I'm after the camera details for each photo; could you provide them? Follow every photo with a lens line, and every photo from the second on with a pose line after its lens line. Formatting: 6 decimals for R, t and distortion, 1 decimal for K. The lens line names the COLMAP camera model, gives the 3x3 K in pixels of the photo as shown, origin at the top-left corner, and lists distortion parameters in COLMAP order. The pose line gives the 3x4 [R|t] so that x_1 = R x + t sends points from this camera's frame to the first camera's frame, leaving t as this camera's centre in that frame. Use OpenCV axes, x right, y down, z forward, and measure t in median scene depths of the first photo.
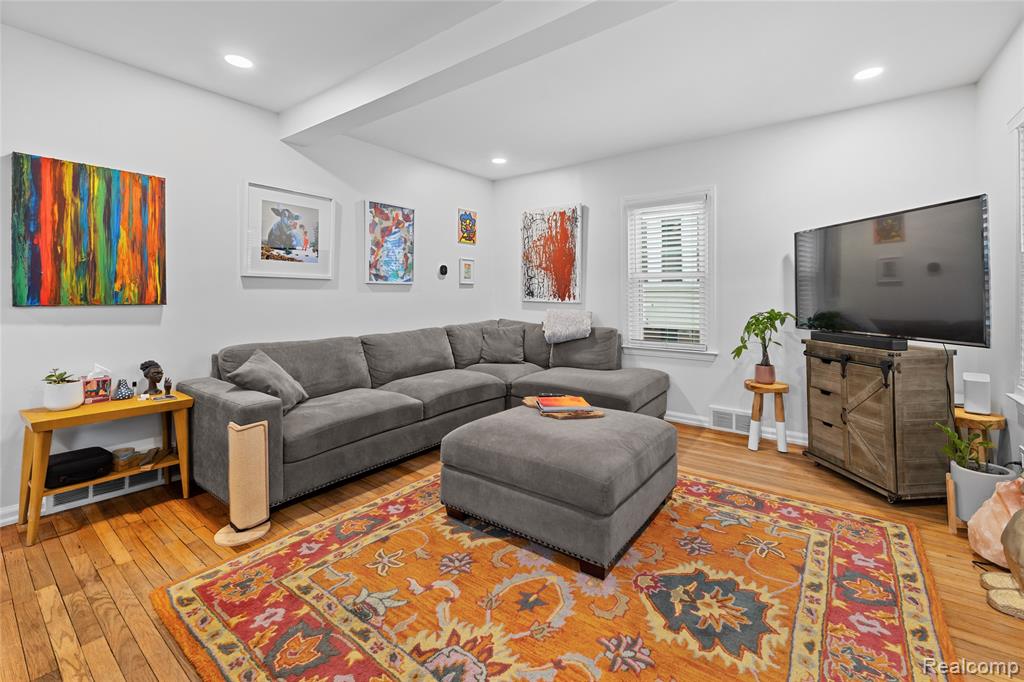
lens RADIAL K [[417.7, 0, 530.9], [0, 417.7, 285.6], [0, 0, 1]] dist [0.002261, -0.001040]
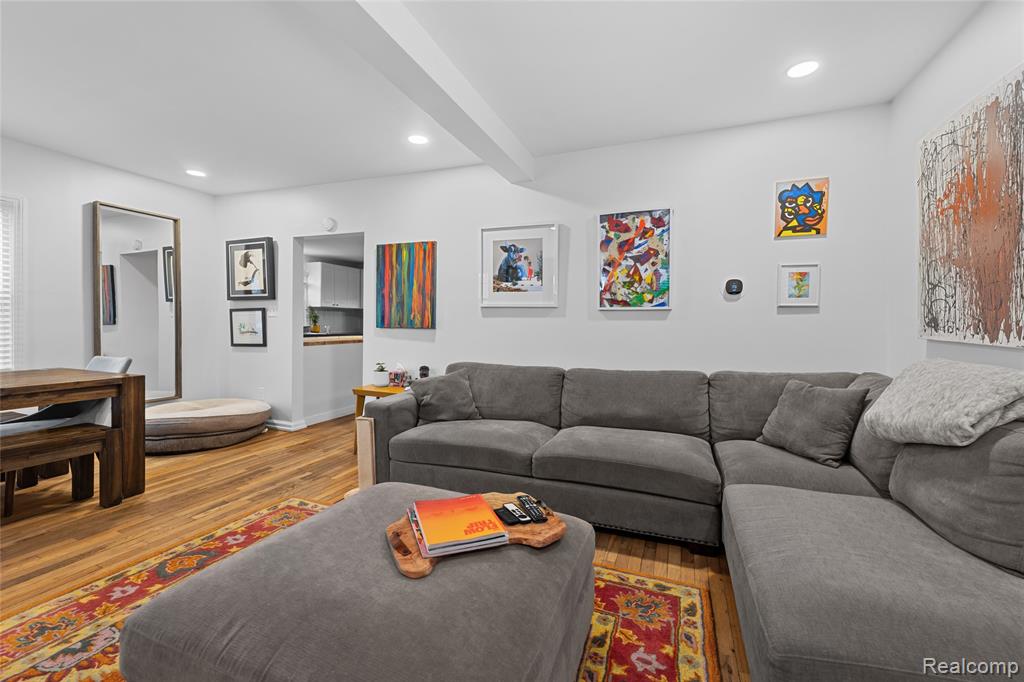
lens RADIAL K [[417.7, 0, 522.7], [0, 417.7, 327.6], [0, 0, 1]] dist [0.002261, -0.001040]
pose [[0.270511, 0.006750, -0.962693, 0.466689], [0.009263, 0.999911, 0.009614, 0.024081], [0.962672, -0.011518, 0.270424, 0.709360]]
